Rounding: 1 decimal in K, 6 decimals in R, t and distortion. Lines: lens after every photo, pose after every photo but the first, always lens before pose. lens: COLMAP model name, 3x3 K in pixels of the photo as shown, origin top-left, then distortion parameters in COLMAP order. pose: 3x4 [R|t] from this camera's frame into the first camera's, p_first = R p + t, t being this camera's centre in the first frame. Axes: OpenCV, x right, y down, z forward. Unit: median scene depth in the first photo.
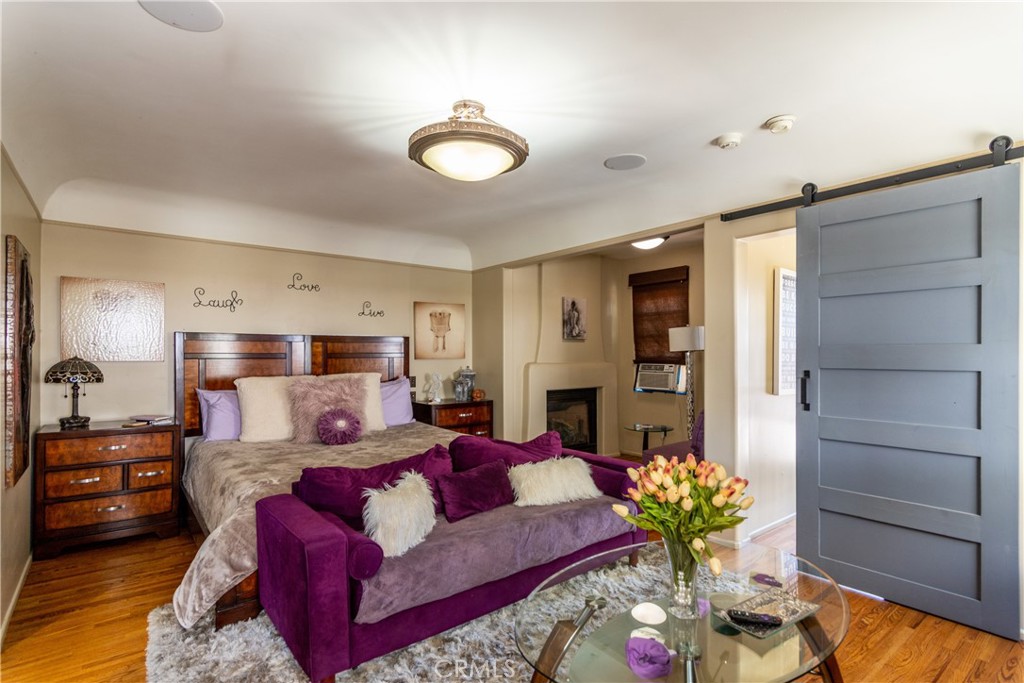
lens RADIAL K [[506.2, 0, 520.2], [0, 506.2, 349.3], [0, 0, 1]] dist [0.012906, 0.000298]
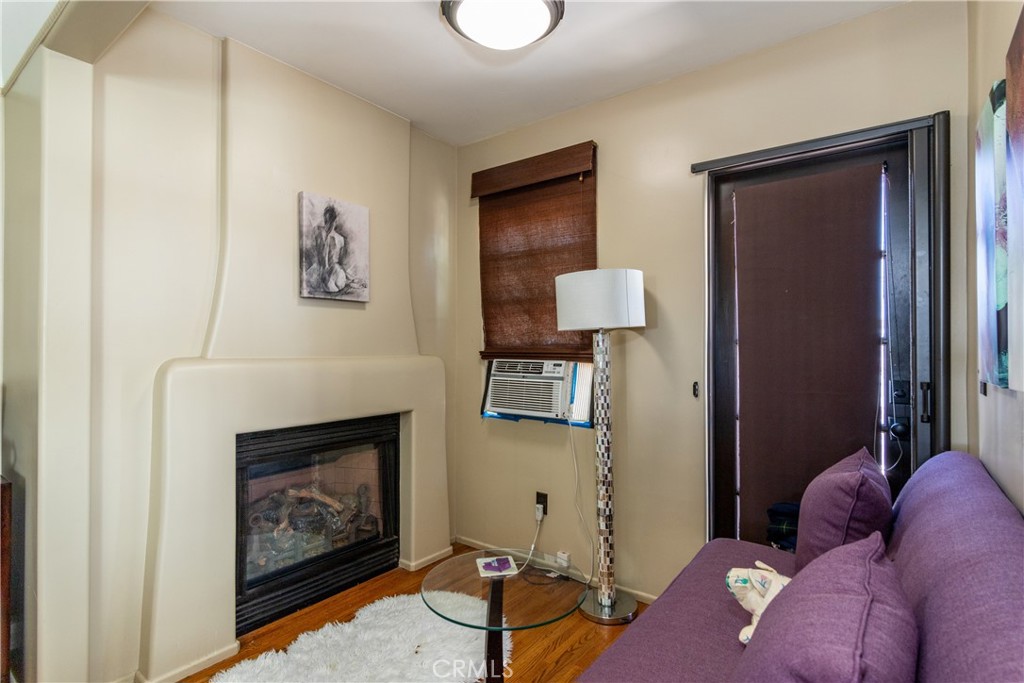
lens RADIAL K [[506.2, 0, 512.4], [0, 506.2, 344.3], [0, 0, 1]] dist [0.012906, 0.000298]
pose [[0.971918, 0.003011, 0.235299, 0.148384], [-0.003692, 0.999990, 0.002455, 0.013840], [-0.235289, -0.003255, 0.971920, 0.559150]]
